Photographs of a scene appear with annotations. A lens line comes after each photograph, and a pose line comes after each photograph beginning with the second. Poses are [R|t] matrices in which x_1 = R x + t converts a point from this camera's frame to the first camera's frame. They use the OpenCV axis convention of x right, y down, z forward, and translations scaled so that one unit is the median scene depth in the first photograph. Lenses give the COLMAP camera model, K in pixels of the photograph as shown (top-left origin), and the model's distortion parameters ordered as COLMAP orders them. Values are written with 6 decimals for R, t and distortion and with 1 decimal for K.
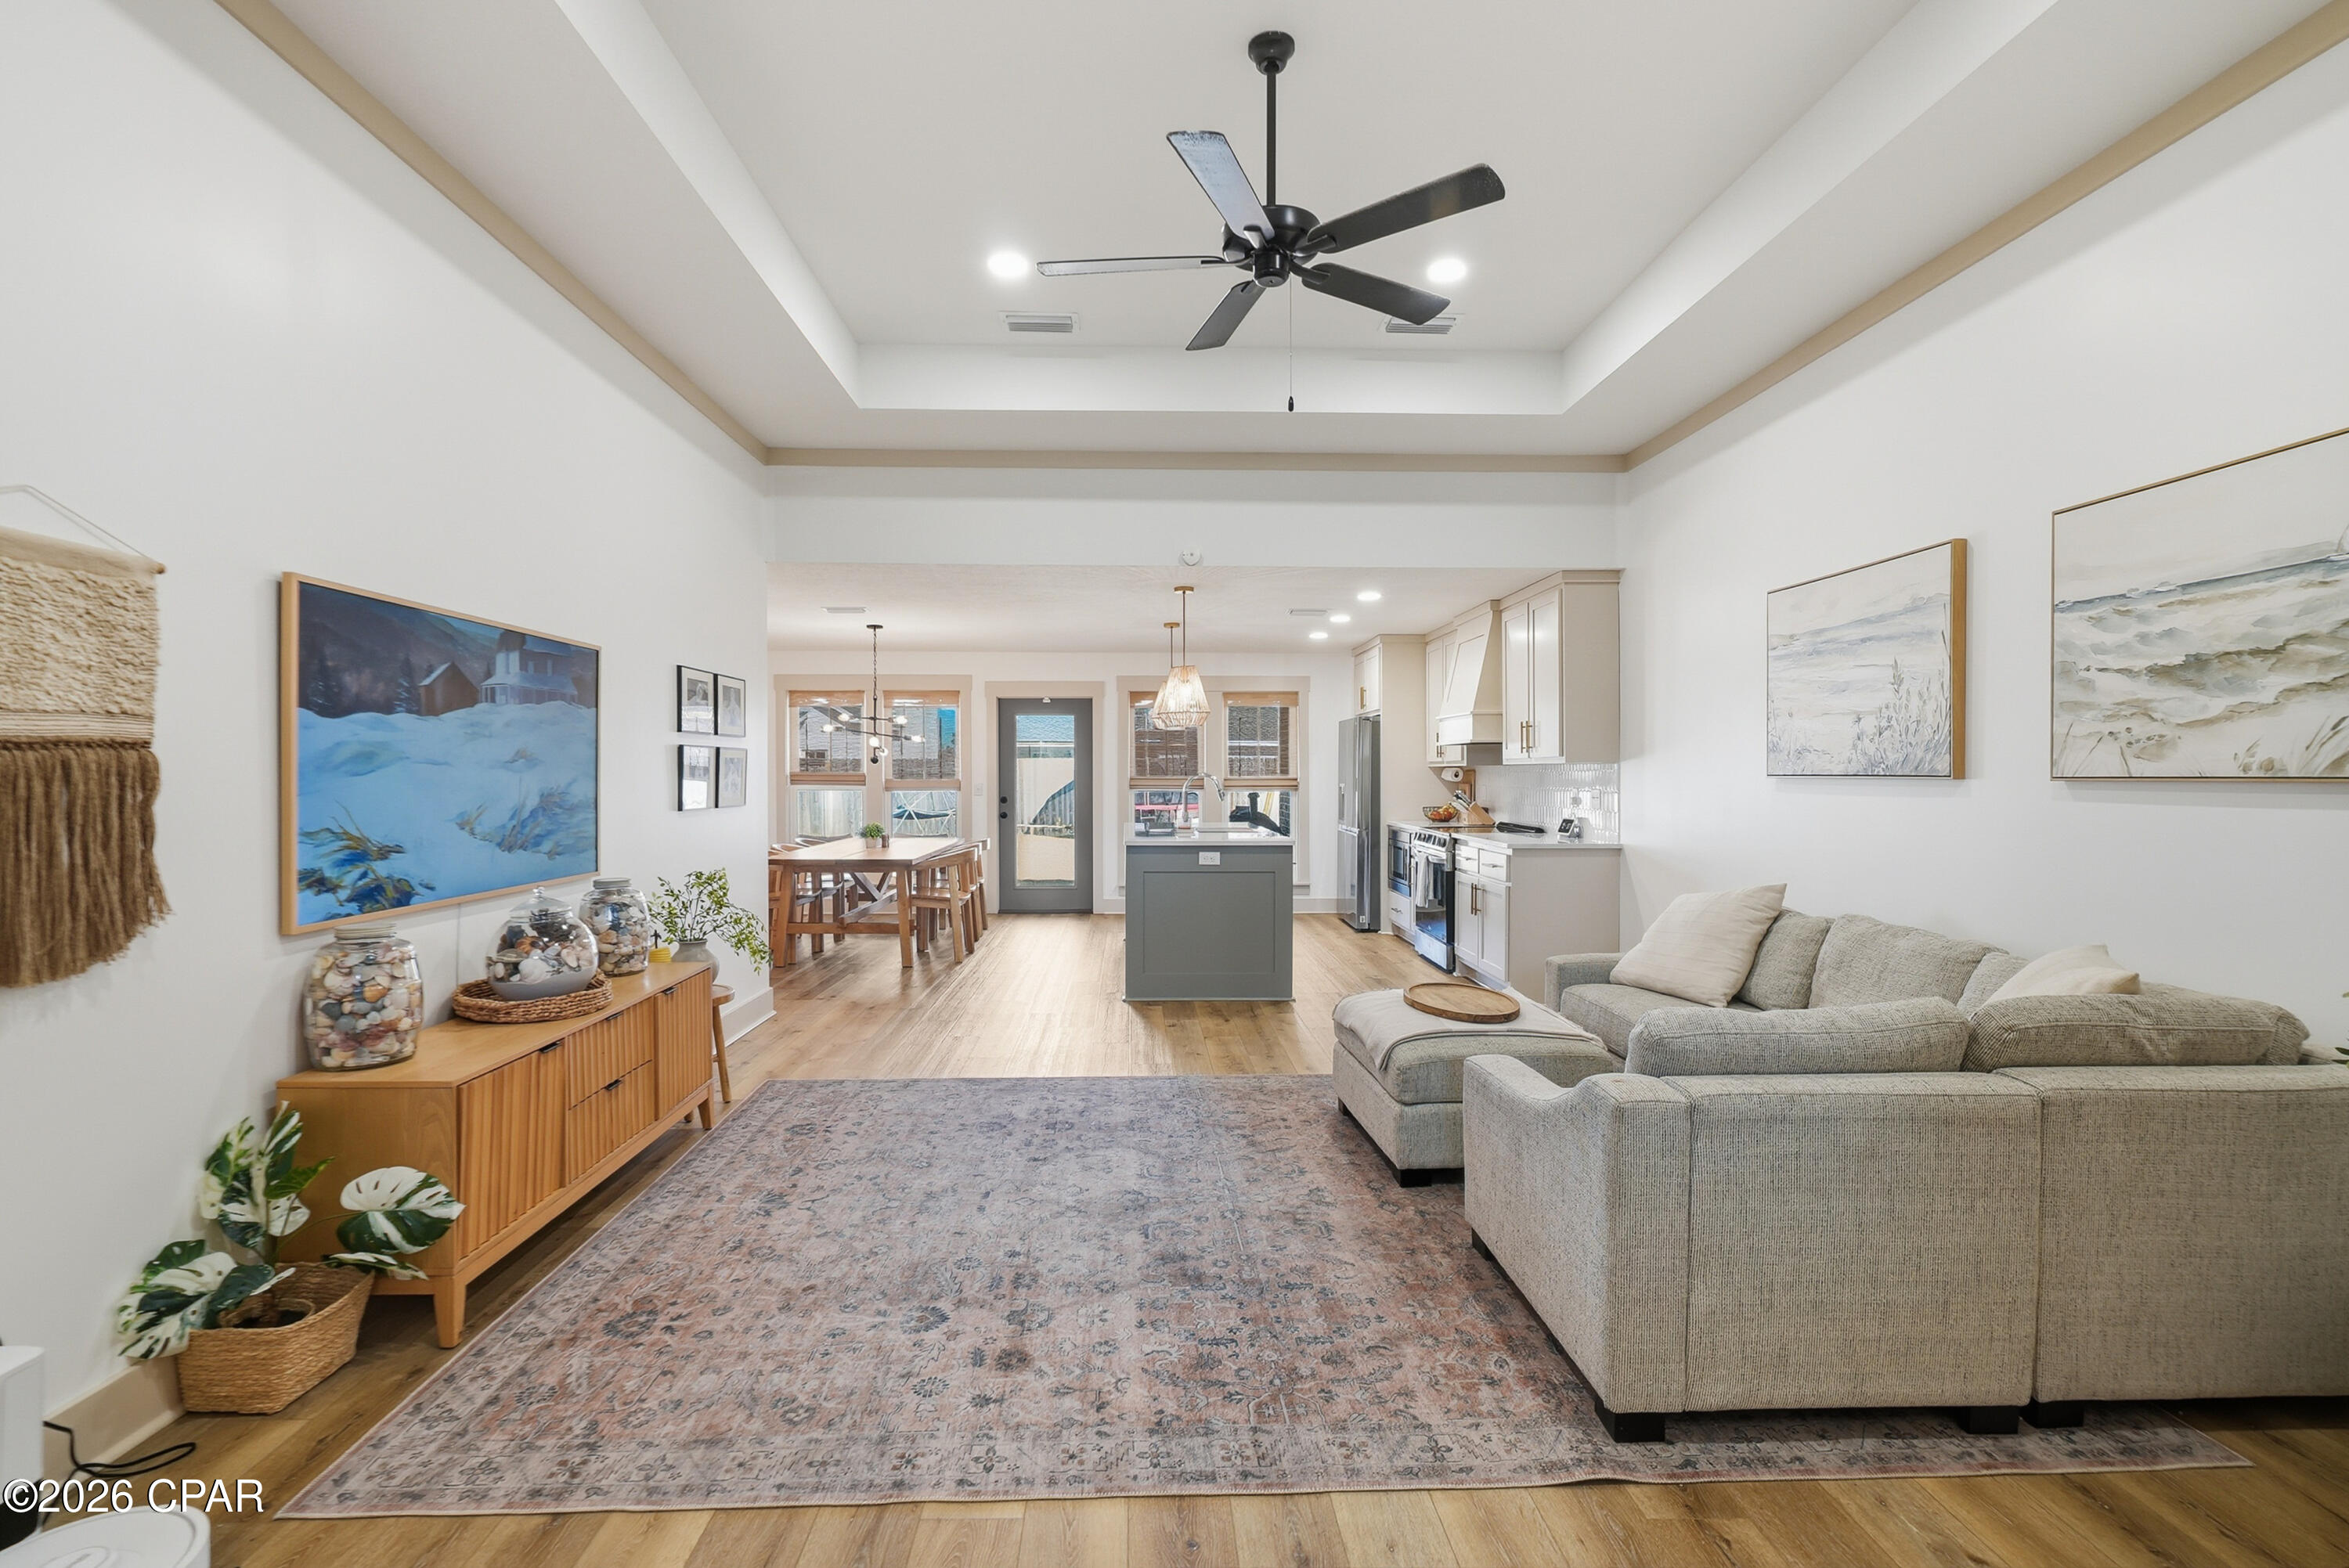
lens RADIAL K [[1082.0, 0, 1154.9], [0, 1082.0, 796.4], [0, 0, 1]] dist [-0.016777, 0.006962]
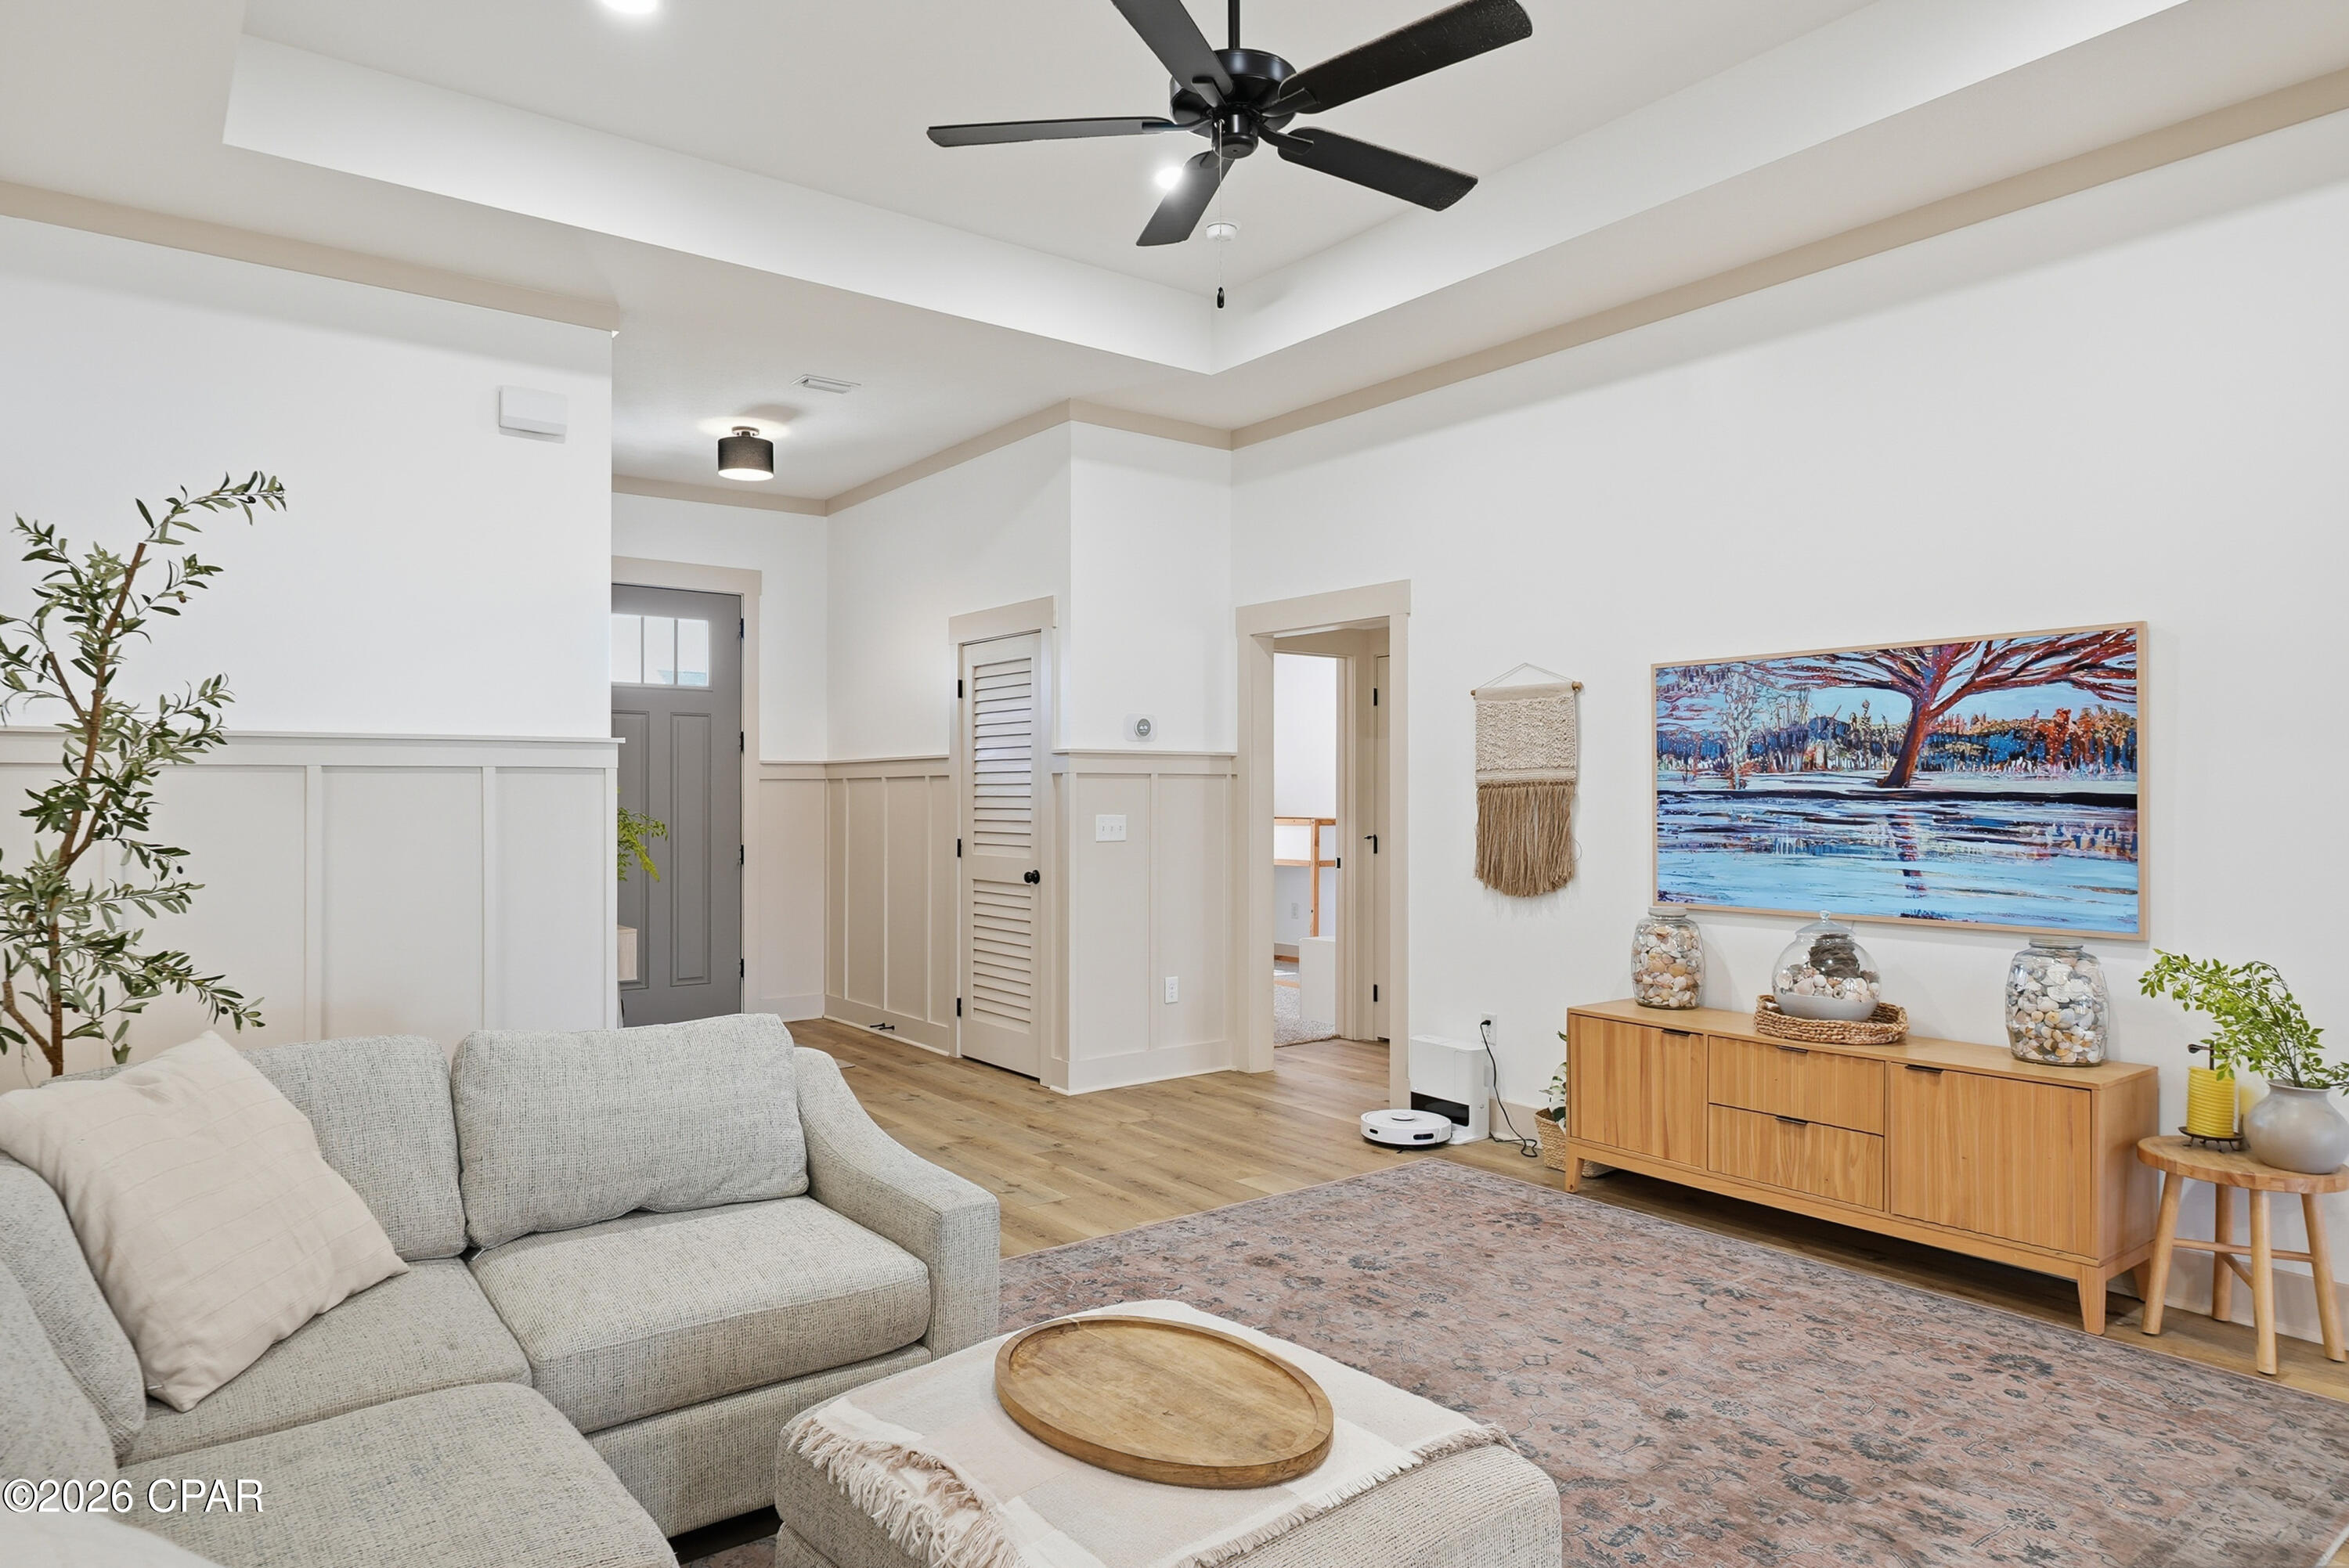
lens RADIAL K [[1376.2, 0, 1160.0], [0, 1376.2, 809.3], [0, 0, 1]] dist [-0.006828, 0.002486]
pose [[-0.813280, 0.003399, -0.581863, 0.645842], [-0.013543, 0.999601, 0.024770, -0.032783], [0.581715, 0.028025, -0.812910, 1.594421]]
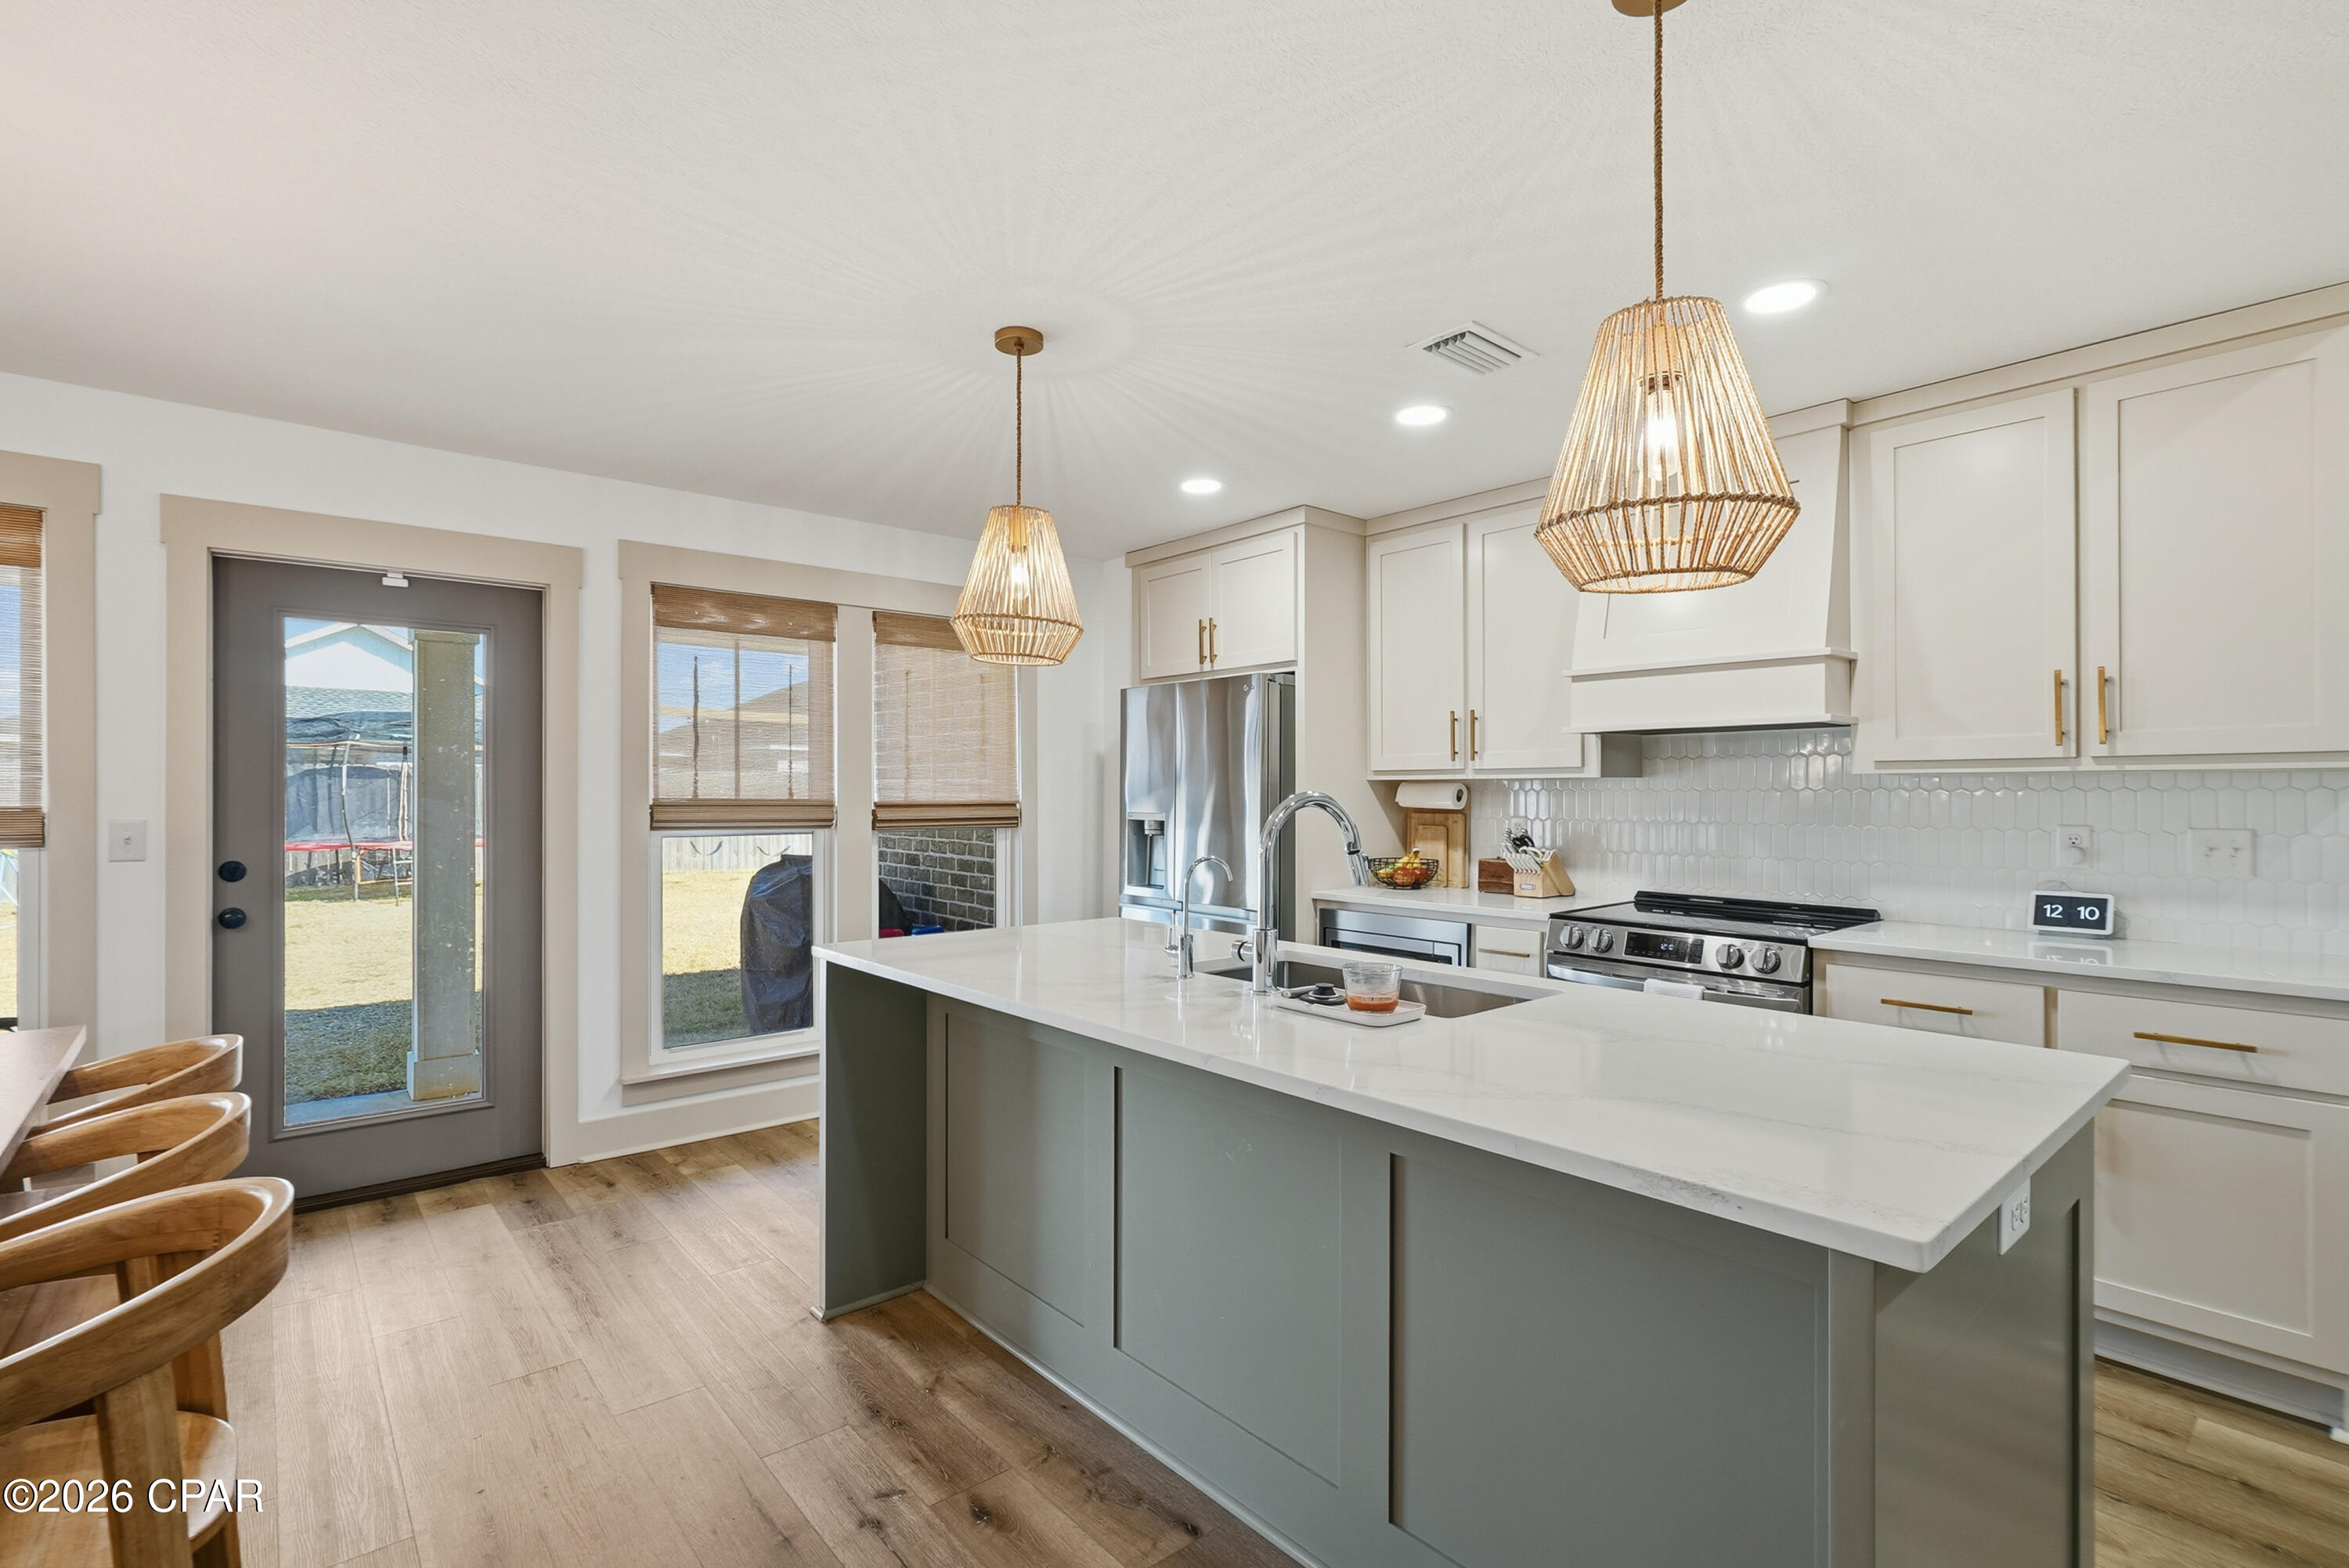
lens RADIAL K [[1082.0, 0, 1154.5], [0, 1082.0, 793.8], [0, 0, 1]] dist [-0.016777, 0.006962]
pose [[0.781412, 0.000979, 0.624015, -0.378070], [0.010880, 0.999825, -0.015192, -0.037490], [-0.623921, 0.018660, 0.781264, 1.752853]]
